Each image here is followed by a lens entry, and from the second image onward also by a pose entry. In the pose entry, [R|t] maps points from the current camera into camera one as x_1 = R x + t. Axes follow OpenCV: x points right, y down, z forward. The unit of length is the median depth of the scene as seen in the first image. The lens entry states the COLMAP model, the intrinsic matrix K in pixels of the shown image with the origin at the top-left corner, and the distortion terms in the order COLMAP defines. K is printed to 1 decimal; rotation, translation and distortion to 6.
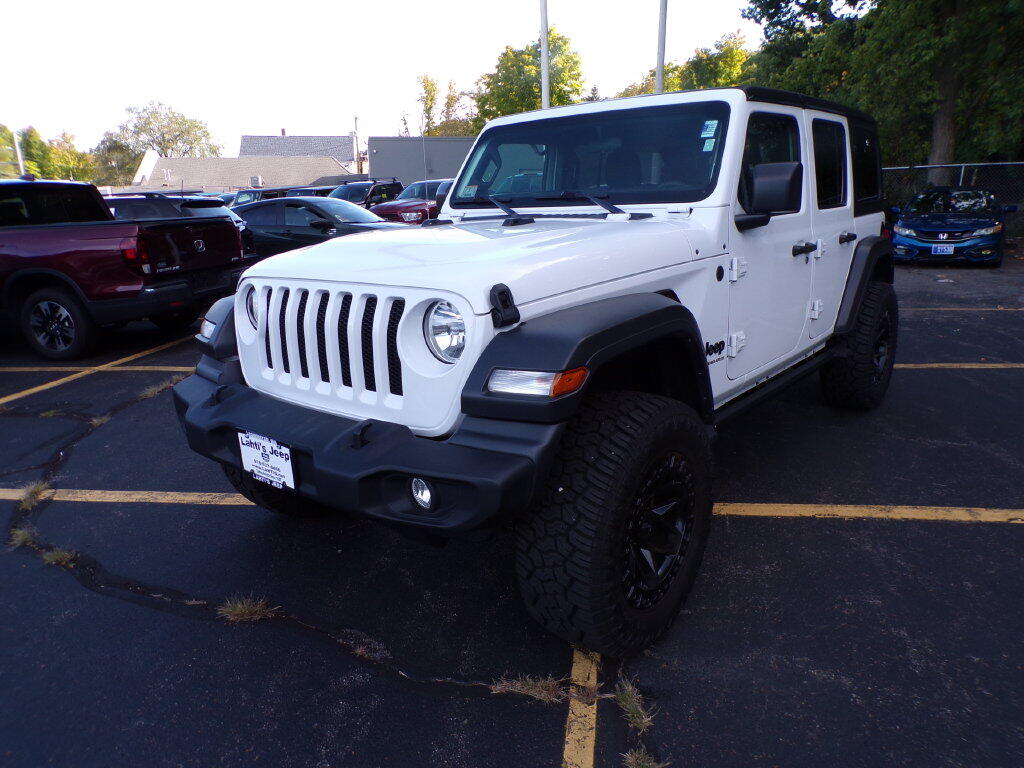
lens RADIAL K [[720.7, 0, 512.0], [0, 720.7, 384.0], [0, 0, 1]] dist [-0.001377, 0.001826]
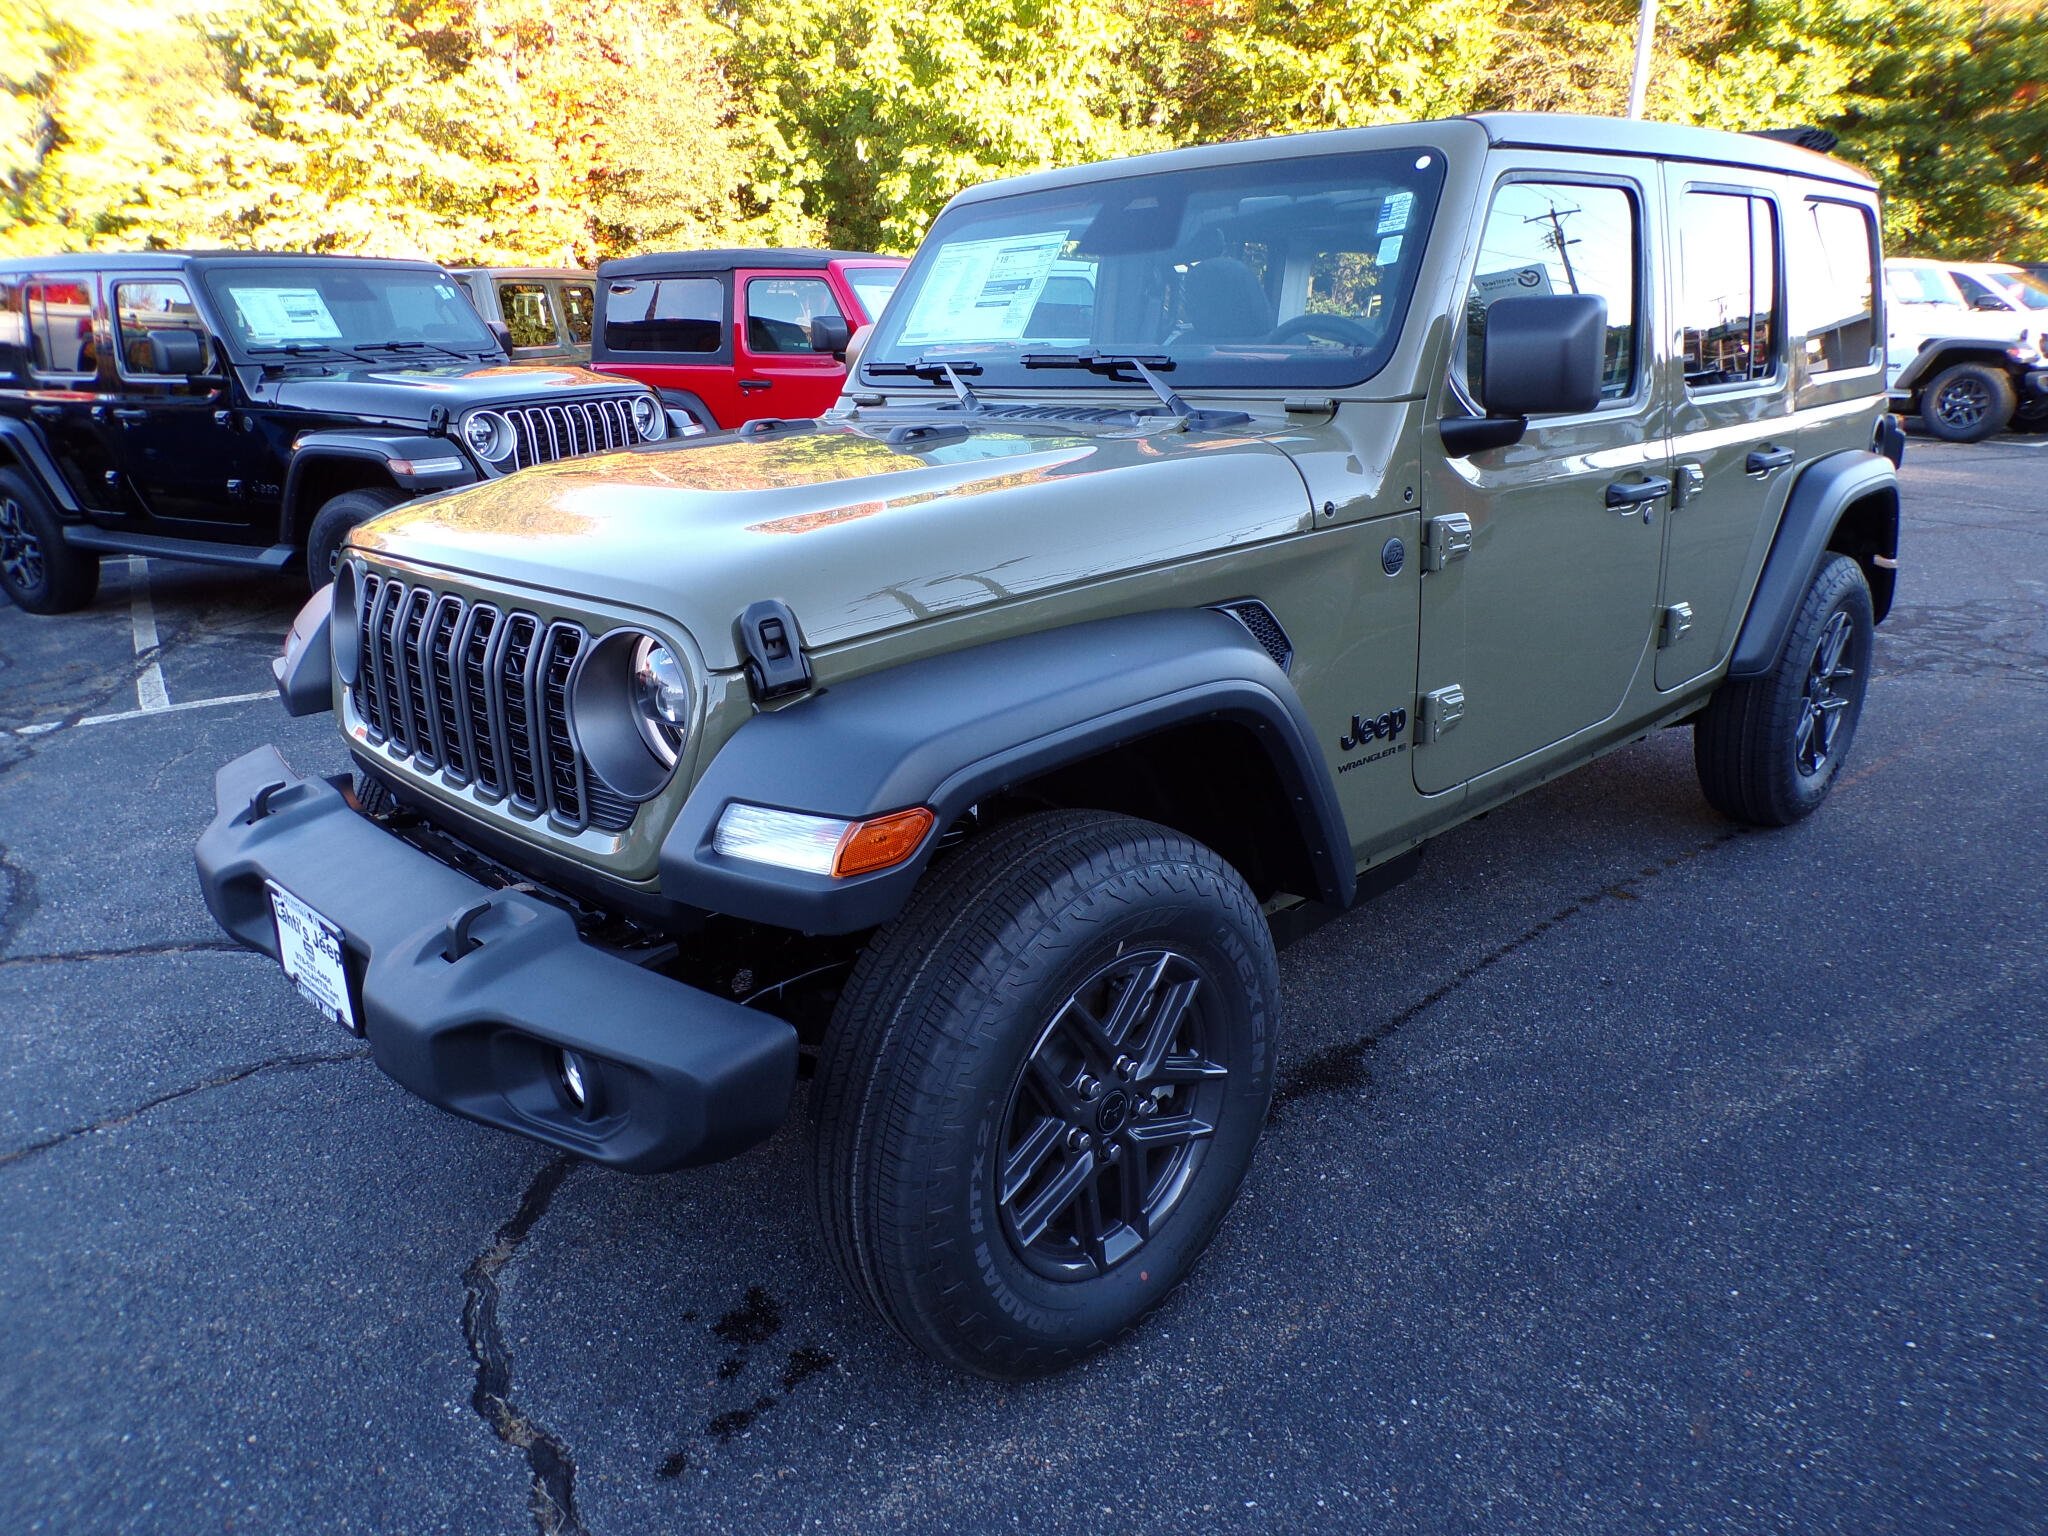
lens RADIAL K [[1441.3, 0, 1024.0], [0, 1441.3, 768.0], [0, 0, 1]] dist [-0.001377, 0.001826]
pose [[0.992659, 0.040539, -0.113954, 0.222453], [-0.034897, 0.998085, 0.051084, -0.081728], [0.115807, -0.046732, 0.992172, 0.139902]]
